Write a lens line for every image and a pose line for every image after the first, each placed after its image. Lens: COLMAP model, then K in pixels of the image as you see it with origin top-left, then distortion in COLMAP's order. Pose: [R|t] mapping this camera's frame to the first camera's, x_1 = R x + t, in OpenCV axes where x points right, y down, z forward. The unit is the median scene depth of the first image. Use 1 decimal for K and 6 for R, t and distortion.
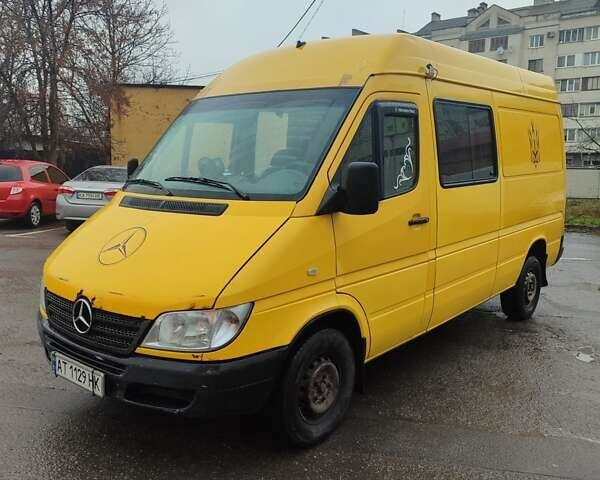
lens RADIAL K [[564.3, 0, 300.0], [0, 564.3, 240.0], [0, 0, 1]] dist [0.005800, 0.006452]
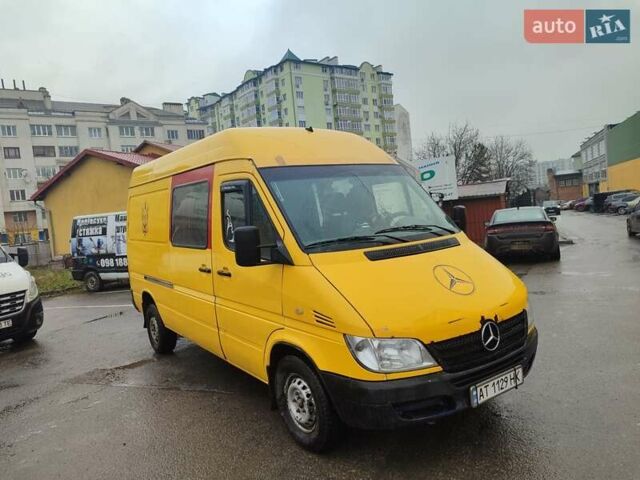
lens RADIAL K [[465.2, 0, 320.0], [0, 465.2, 240.0], [0, 0, 1]] dist [0.006435, -0.000318]
pose [[0.239899, -0.077267, 0.967718, -0.765508], [0.210129, 0.977329, 0.025943, -0.090626], [-0.947784, 0.197122, 0.250697, 0.569802]]
